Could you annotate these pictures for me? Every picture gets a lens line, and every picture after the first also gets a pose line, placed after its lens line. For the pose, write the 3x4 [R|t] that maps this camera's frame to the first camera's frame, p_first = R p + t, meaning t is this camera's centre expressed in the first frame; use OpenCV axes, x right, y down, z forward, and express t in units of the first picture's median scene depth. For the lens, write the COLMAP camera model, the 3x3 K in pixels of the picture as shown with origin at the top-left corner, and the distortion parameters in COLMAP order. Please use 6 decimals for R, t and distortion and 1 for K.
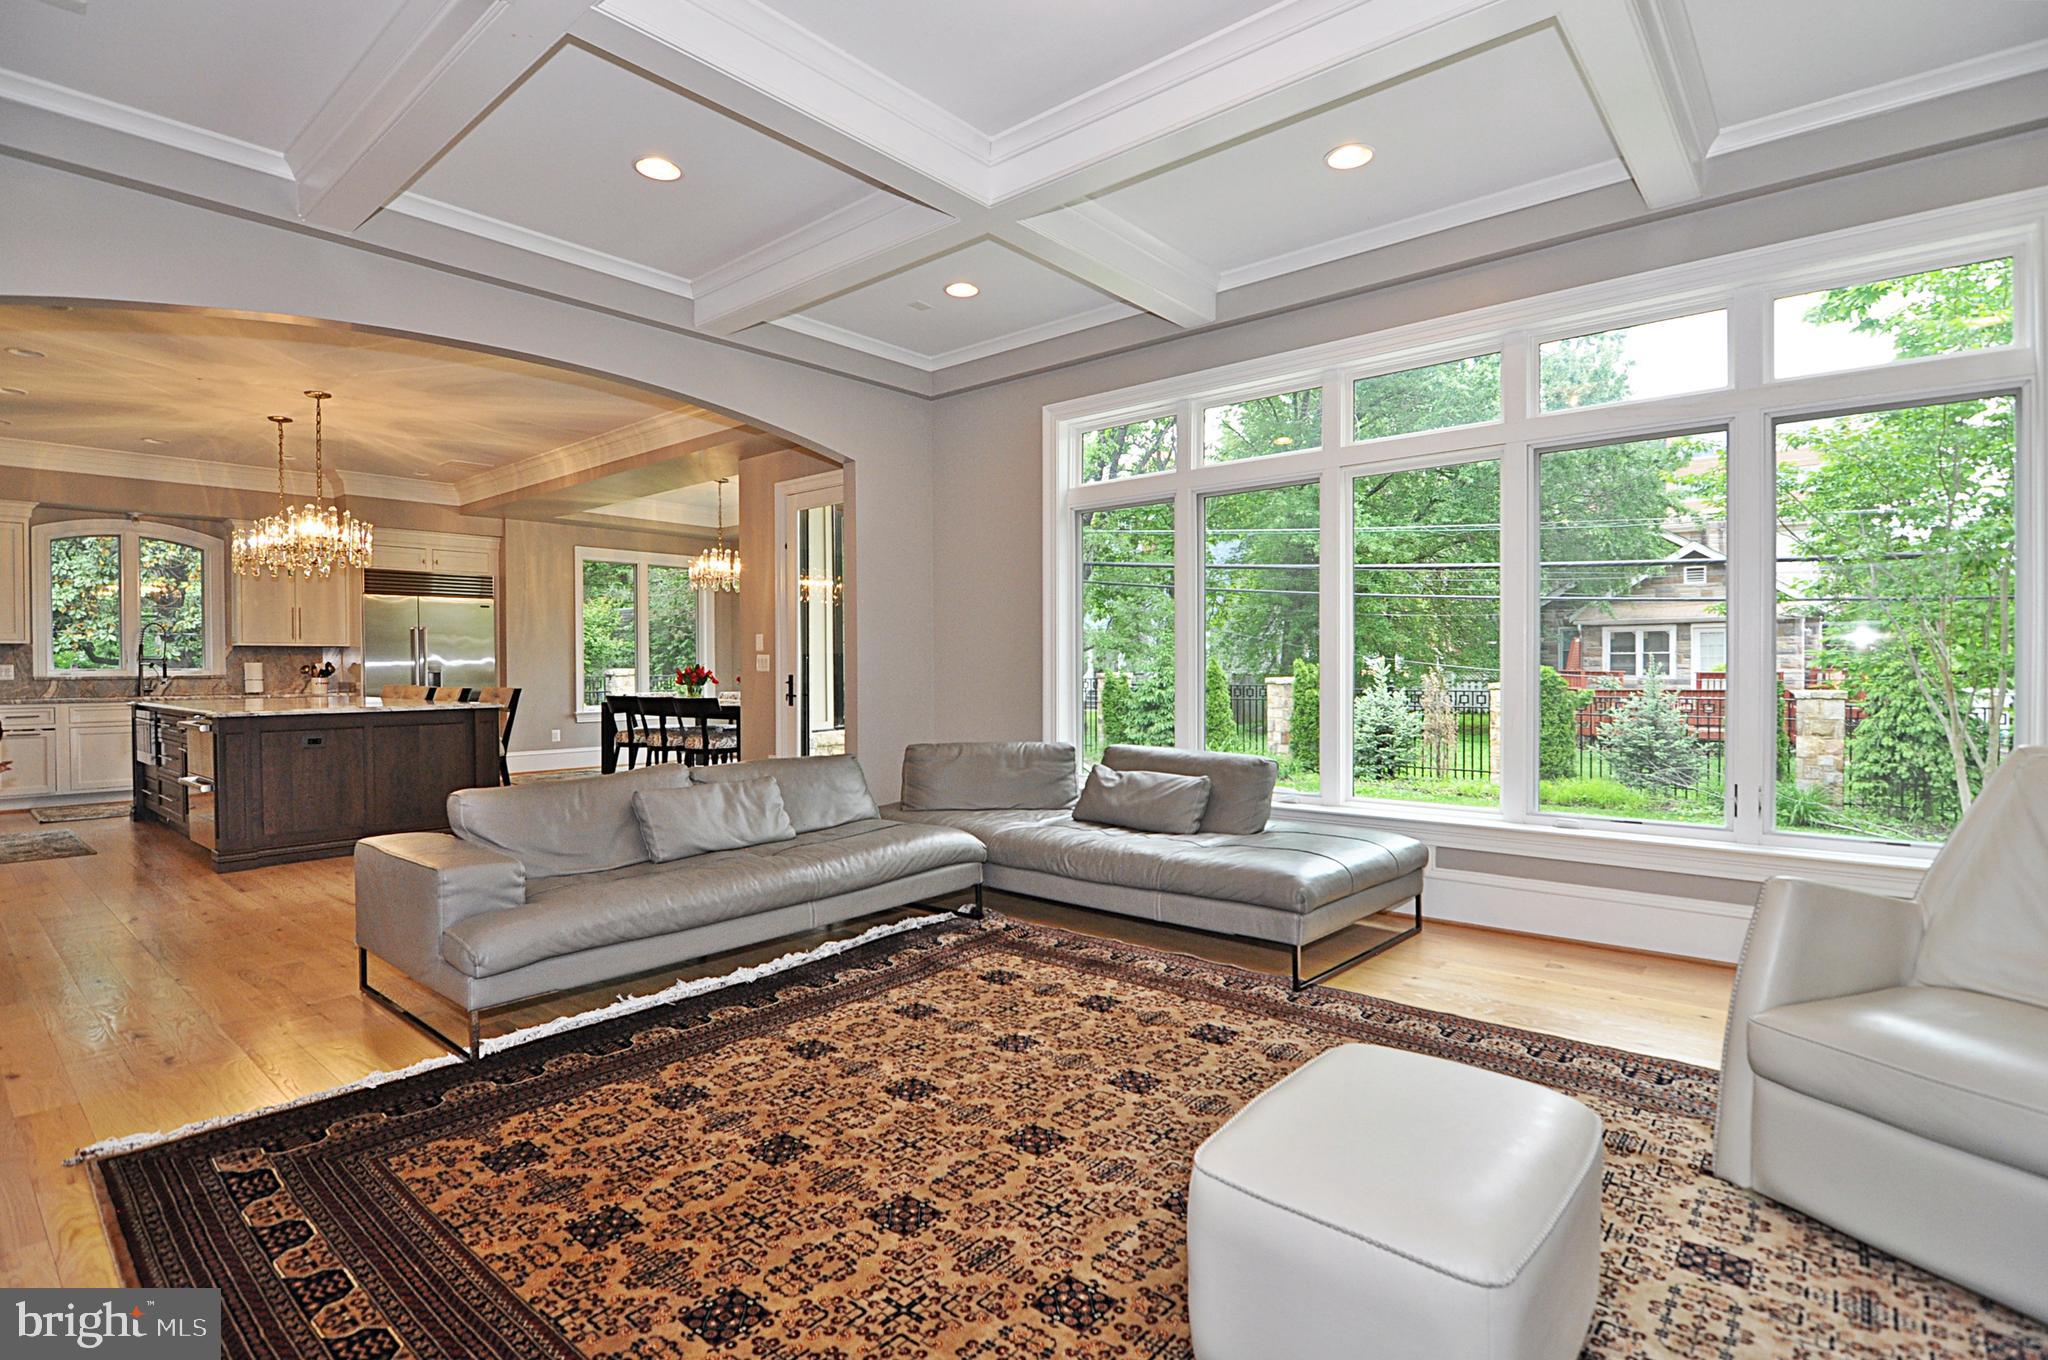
lens RADIAL K [[985.1, 0, 1030.0], [0, 985.1, 677.6], [0, 0, 1]] dist [-0.010461, -0.007838]
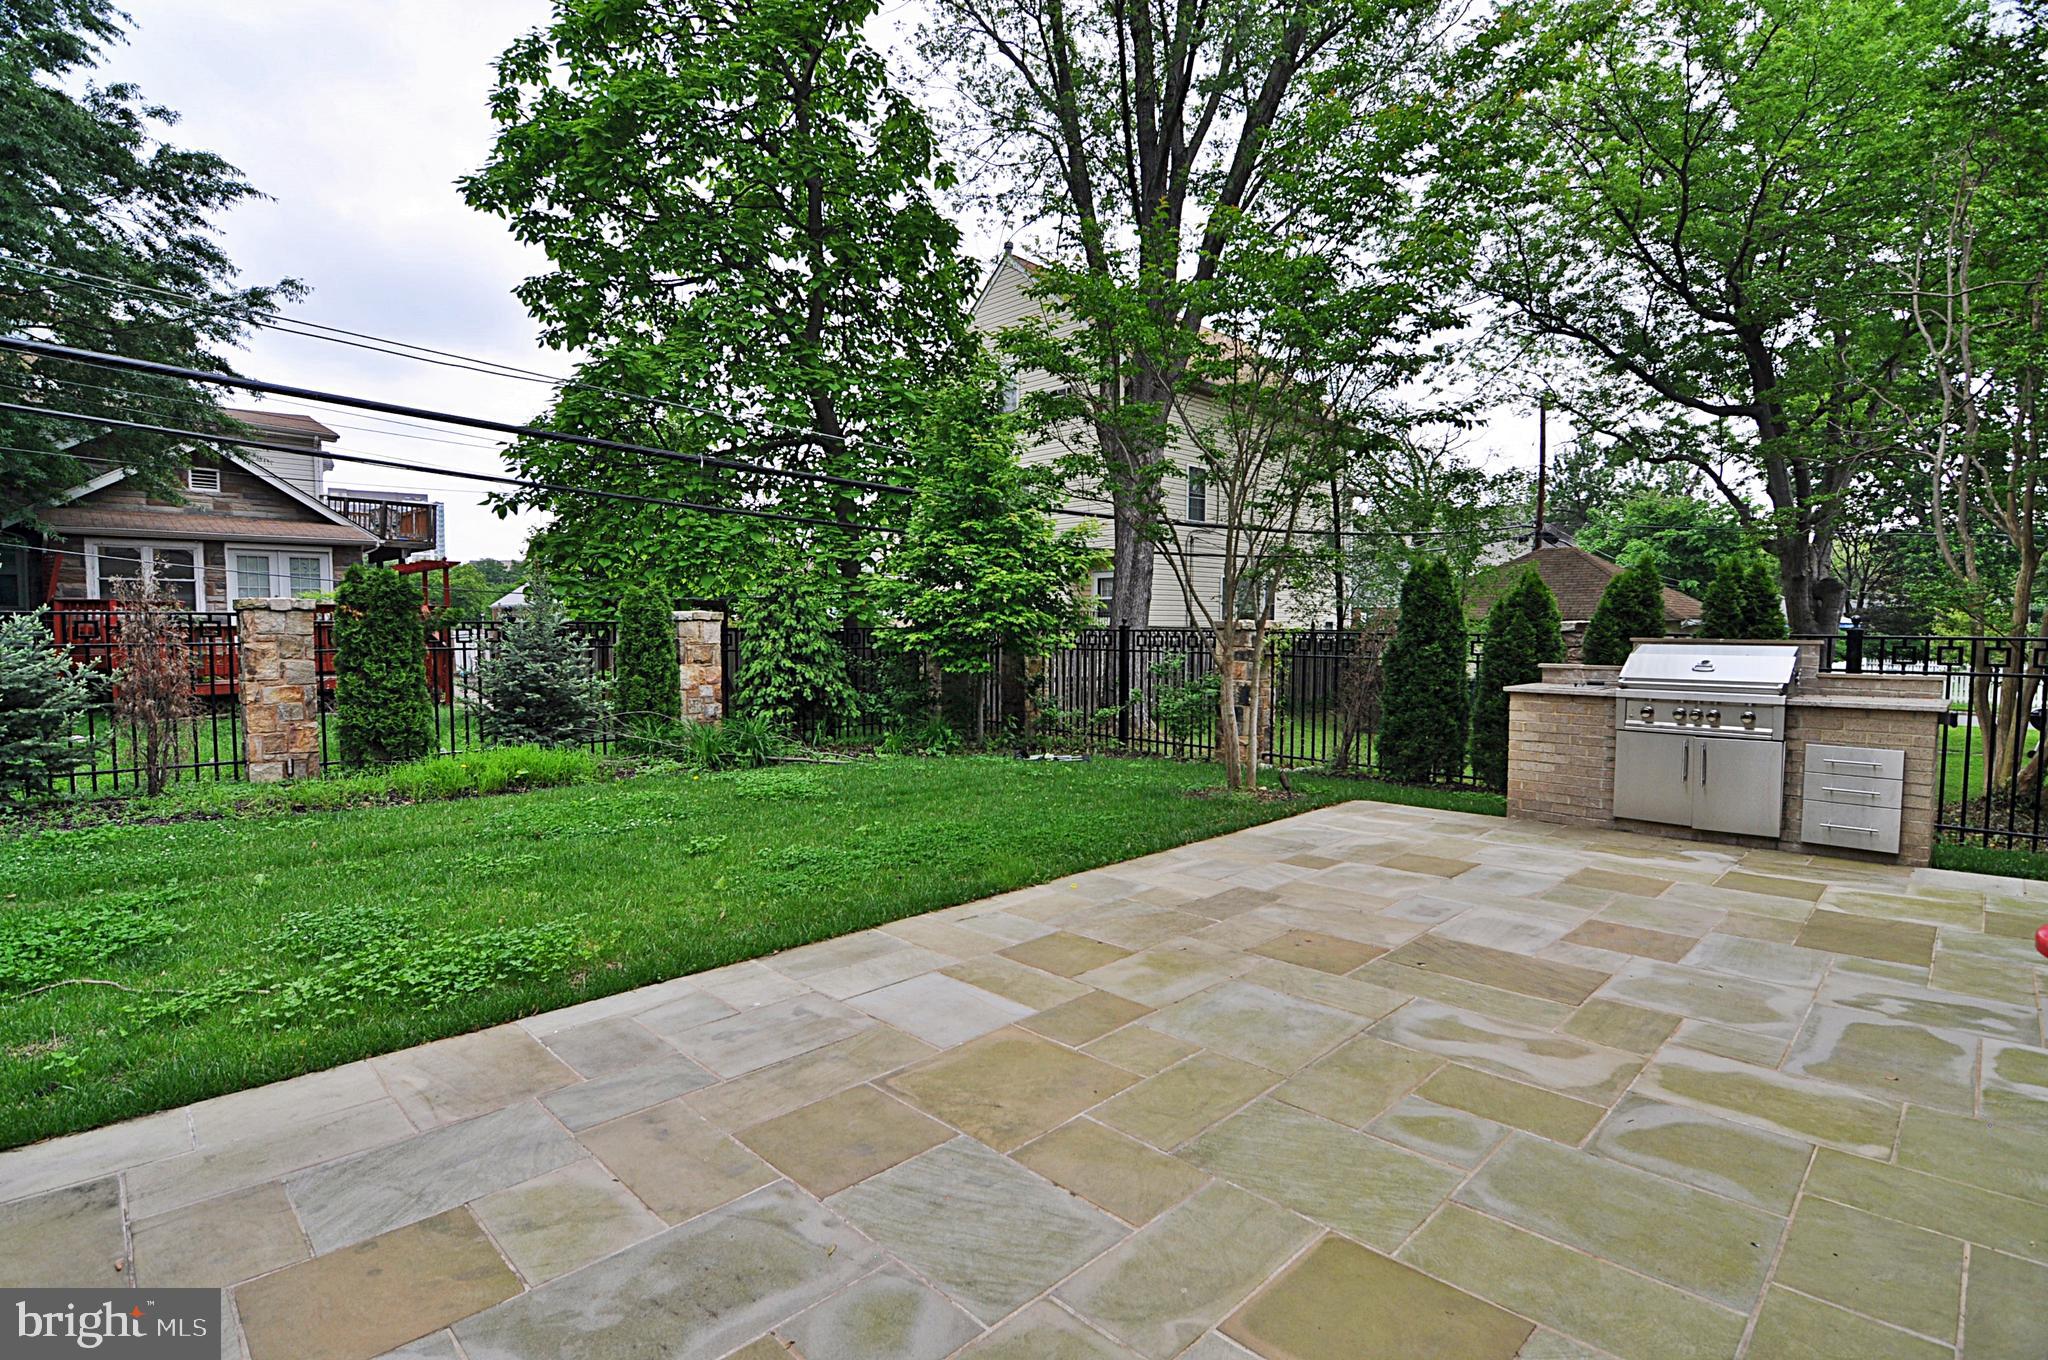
lens RADIAL K [[985.1, 0, 1030.0], [0, 985.1, 677.6], [0, 0, 1]] dist [-0.010461, -0.007838]
pose [[0.070192, -0.046761, 0.996437, -0.048377], [0.007670, 0.998896, 0.046337, 0.036195], [-0.997504, 0.004390, 0.070473, 0.685138]]
